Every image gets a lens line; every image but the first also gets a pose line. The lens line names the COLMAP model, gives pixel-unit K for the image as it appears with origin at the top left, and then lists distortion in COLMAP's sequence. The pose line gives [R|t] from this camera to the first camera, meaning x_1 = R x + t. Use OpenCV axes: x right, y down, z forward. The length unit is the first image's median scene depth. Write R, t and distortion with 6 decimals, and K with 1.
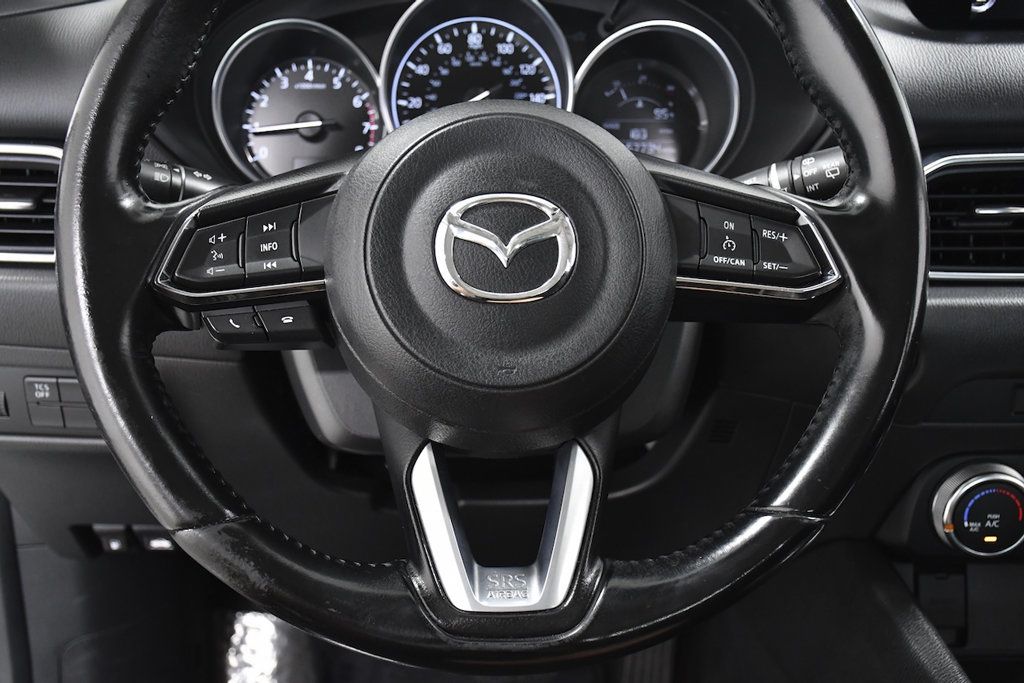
lens RADIAL K [[1200.9, 0, 512.0], [0, 1200.9, 341.5], [0, 0, 1]] dist [-0.009272, 0.236810]
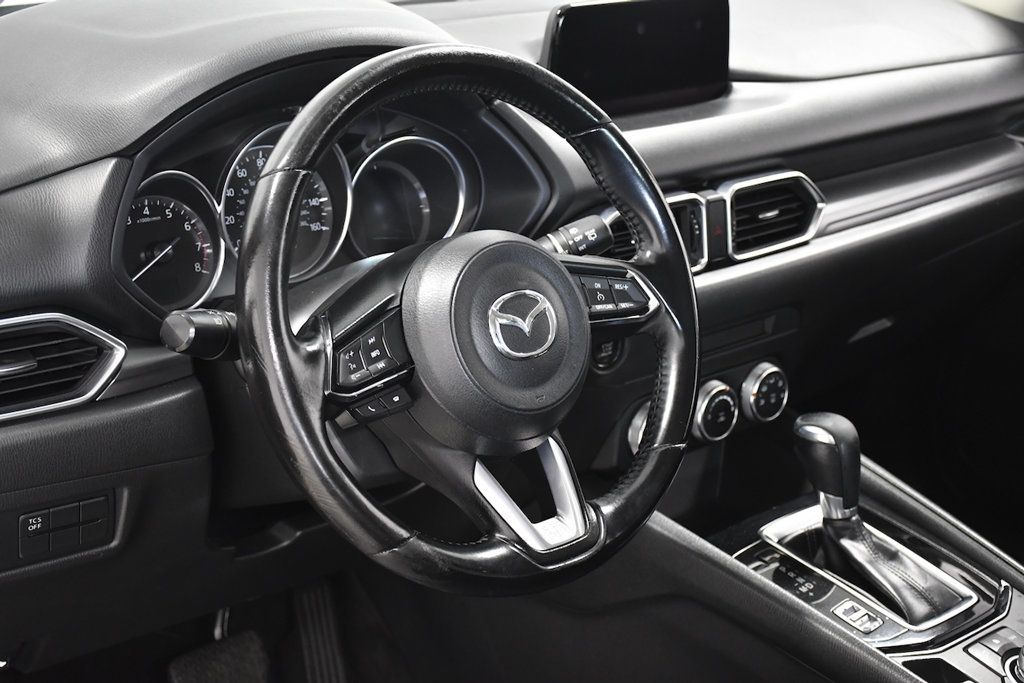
lens RADIAL K [[1458.4, 0, 512.0], [0, 1458.4, 341.5], [0, 0, 1]] dist [0.089479, 0.534384]
pose [[0.796840, -0.197659, 0.570944, -0.844041], [0.194143, 0.978625, 0.067840, -0.140999], [-0.572149, 0.056787, 0.818181, -0.447597]]
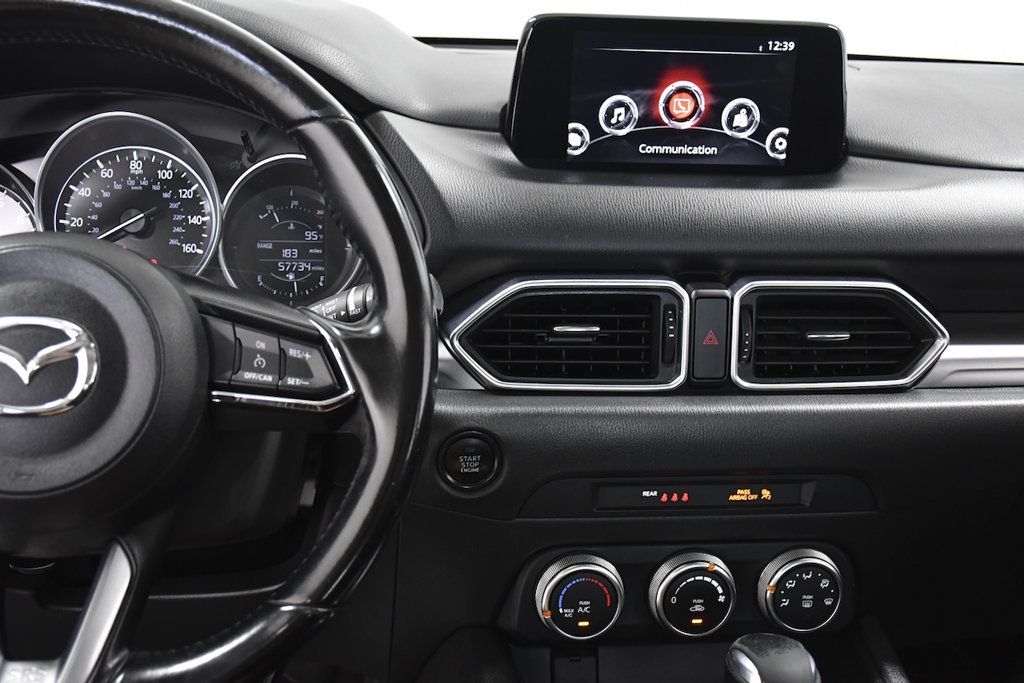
lens RADIAL K [[1176.8, 0, 512.0], [0, 1176.8, 341.5], [0, 0, 1]] dist [-0.009333, 0.212372]
pose [[0.996436, 0.006737, 0.084078, 0.253408], [-0.000261, 0.997046, -0.076801, -0.012121], [-0.084347, 0.076505, 0.993495, -0.090088]]
